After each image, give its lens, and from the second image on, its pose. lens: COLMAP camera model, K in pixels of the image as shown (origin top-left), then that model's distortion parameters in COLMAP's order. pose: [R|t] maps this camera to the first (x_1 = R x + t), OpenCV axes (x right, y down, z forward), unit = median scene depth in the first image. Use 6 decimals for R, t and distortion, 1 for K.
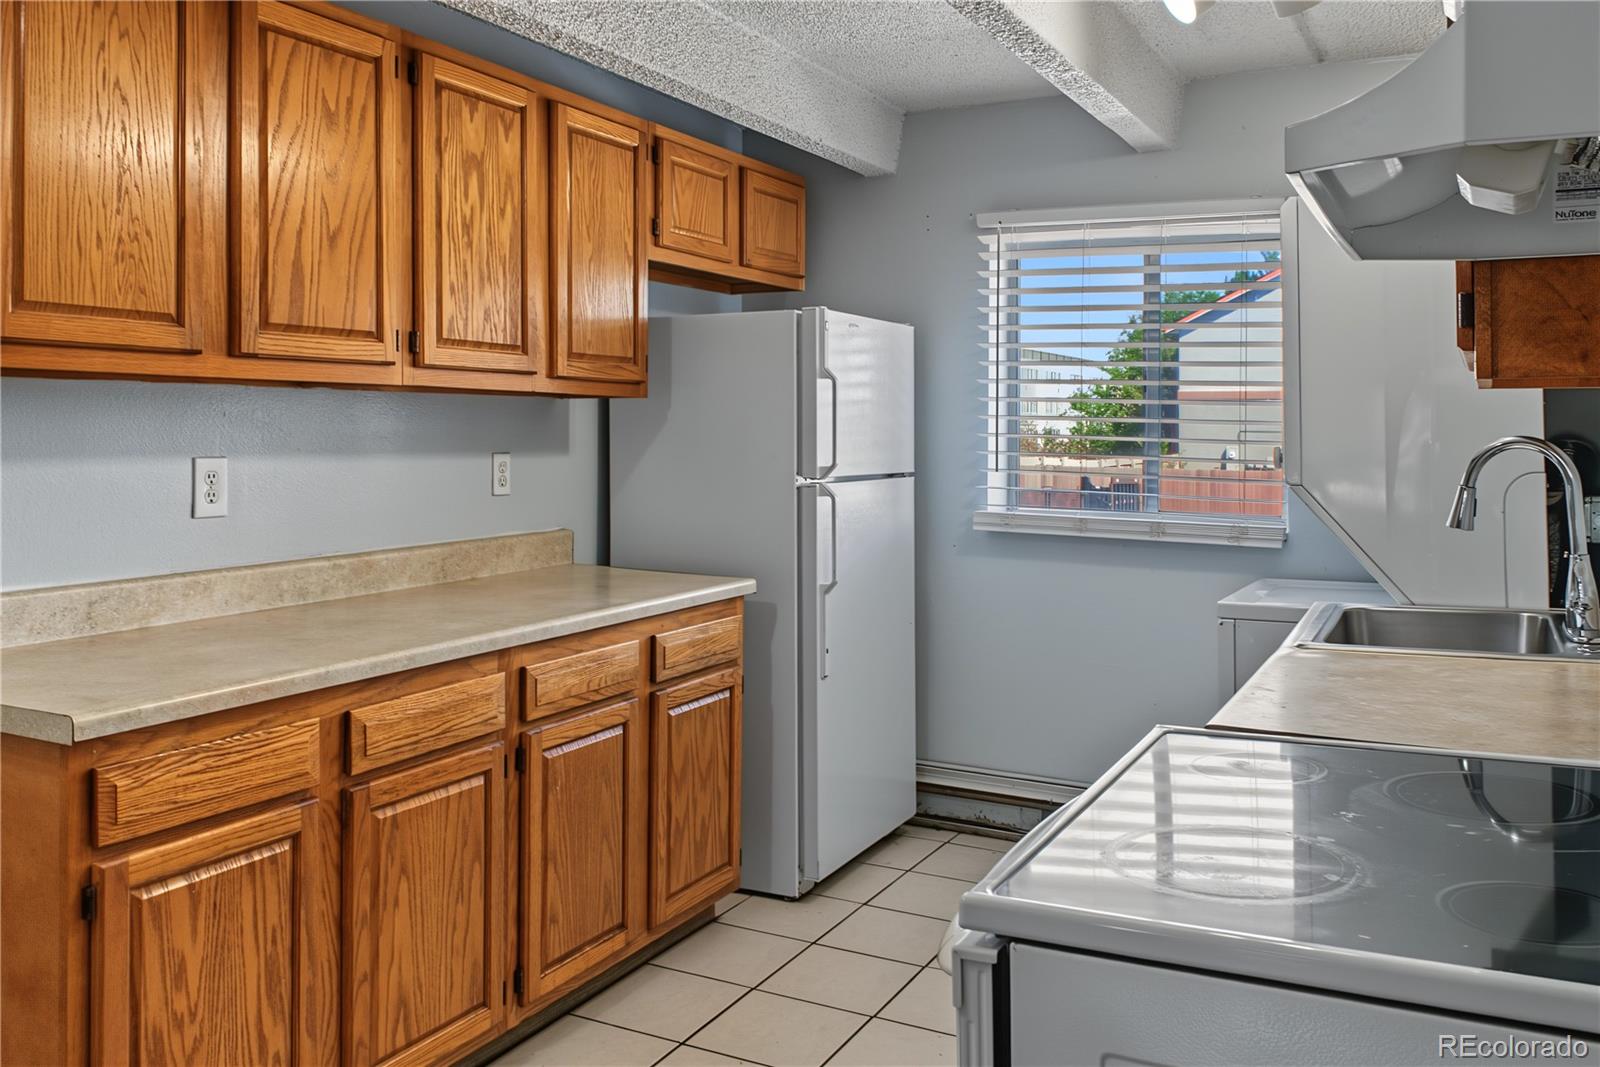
lens RADIAL K [[1329.4, 0, 798.4], [0, 1329.4, 452.4], [0, 0, 1]] dist [0.003259, -0.004336]
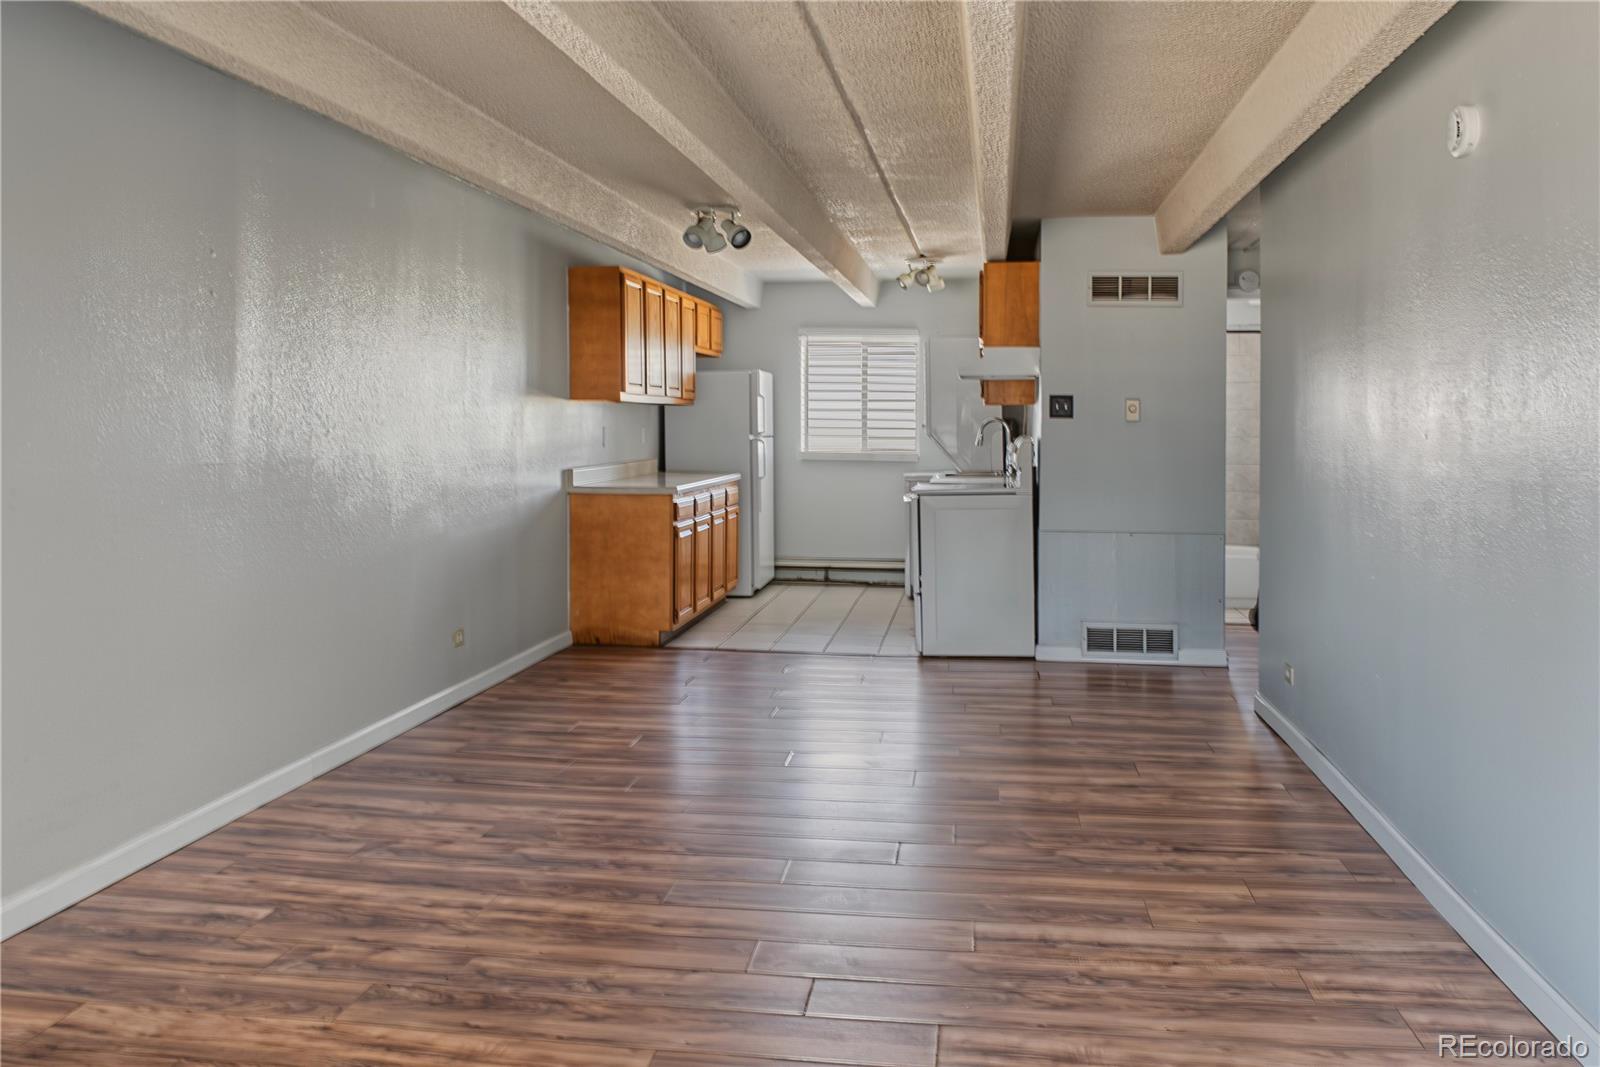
lens RADIAL K [[1289.7, 0, 804.6], [0, 1289.7, 460.2], [0, 0, 1]] dist [0.004431, -0.011372]
pose [[0.944734, -0.012195, 0.327611, -0.688001], [0.007446, 0.999848, 0.015746, 0.026802], [-0.327754, -0.012437, 0.944681, -1.344456]]
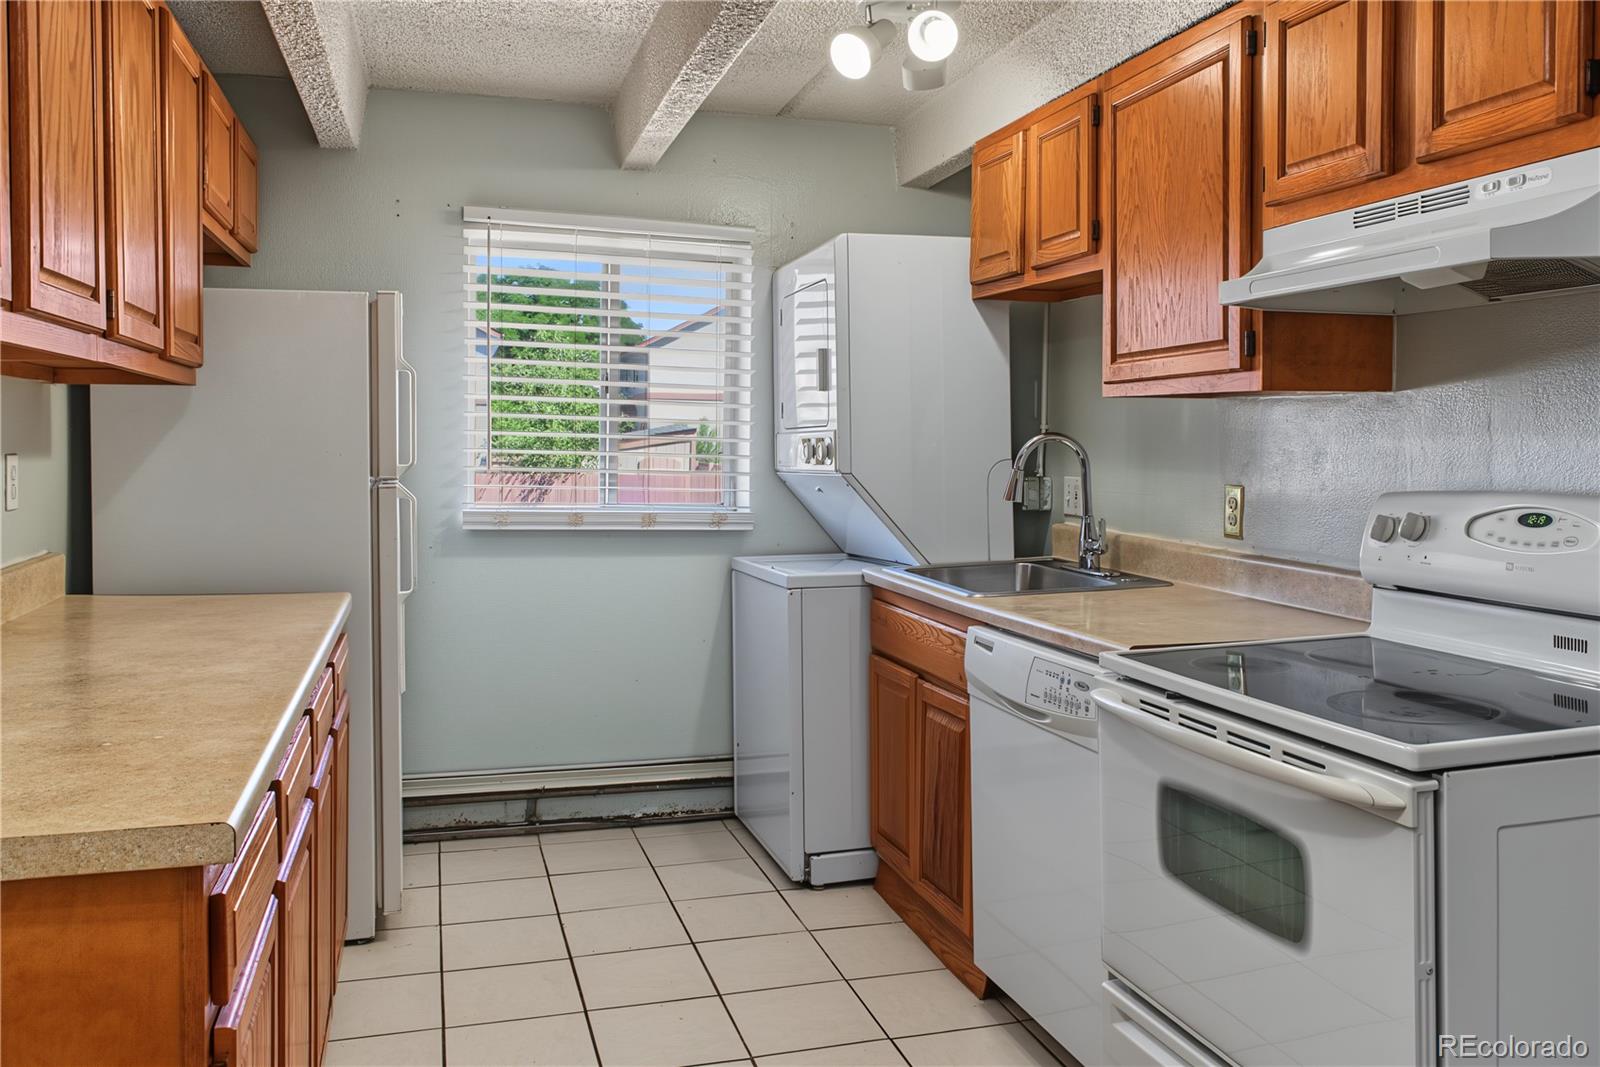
lens RADIAL K [[1289.7, 0, 804.6], [0, 1289.7, 460.2], [0, 0, 1]] dist [0.004431, -0.011372]
pose [[0.724745, -0.013309, 0.688889, -0.369637], [0.009735, 0.999911, 0.009076, 0.001801], [-0.688949, 0.000128, 0.724810, 0.148703]]
